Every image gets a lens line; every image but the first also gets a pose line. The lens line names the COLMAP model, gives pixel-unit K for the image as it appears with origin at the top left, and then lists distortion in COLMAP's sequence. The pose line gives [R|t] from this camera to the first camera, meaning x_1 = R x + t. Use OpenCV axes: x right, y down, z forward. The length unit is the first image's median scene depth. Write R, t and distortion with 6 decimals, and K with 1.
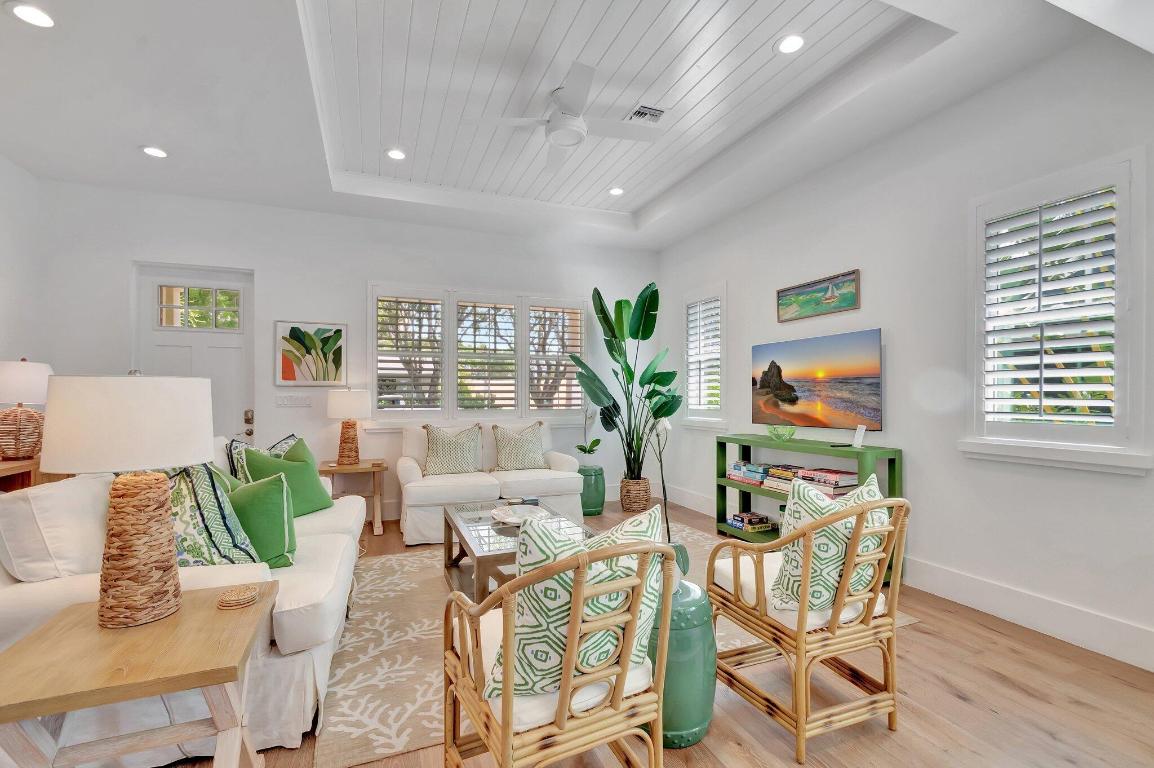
lens RADIAL K [[511.9, 0, 580.4], [0, 511.9, 396.5], [0, 0, 1]] dist [0.004265, 0.000288]
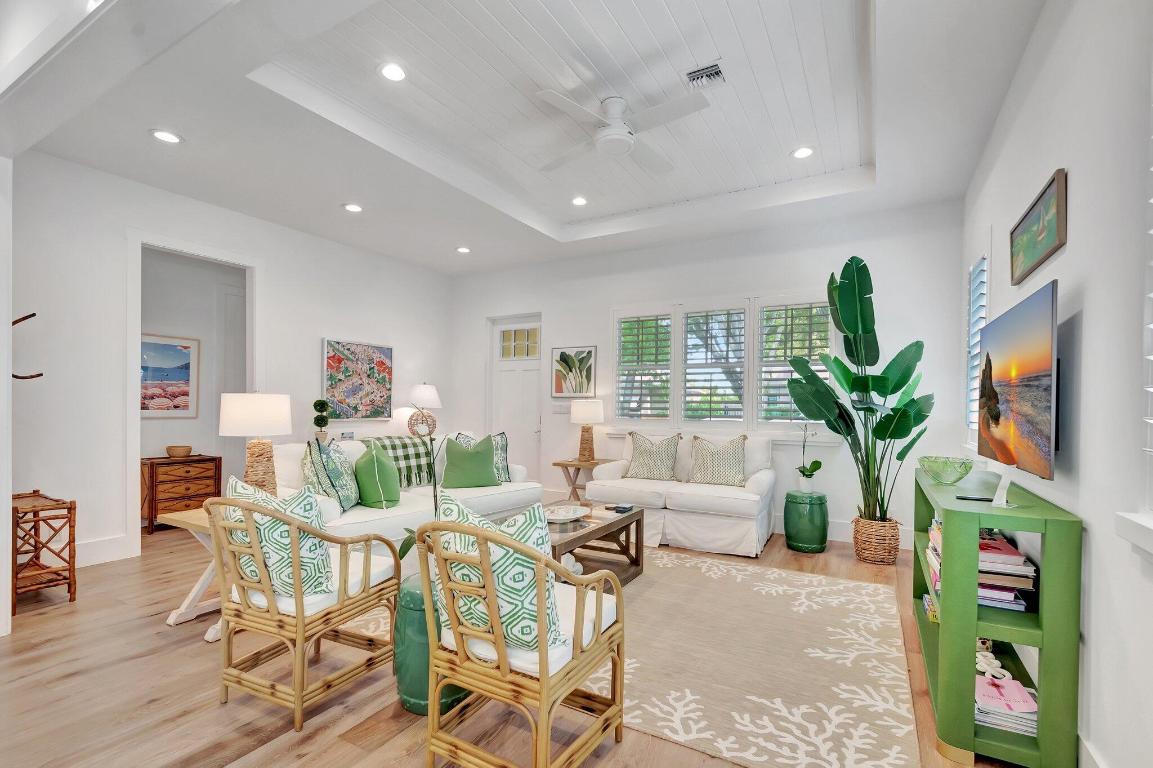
lens RADIAL K [[521.0, 0, 577.4], [0, 521.0, 422.0], [0, 0, 1]] dist [0.000242, 0.000038]
pose [[0.620555, 0.031666, -0.783523, 0.497617], [-0.010819, 0.999435, 0.031824, -0.000073], [0.784088, -0.011272, 0.620547, 0.207455]]
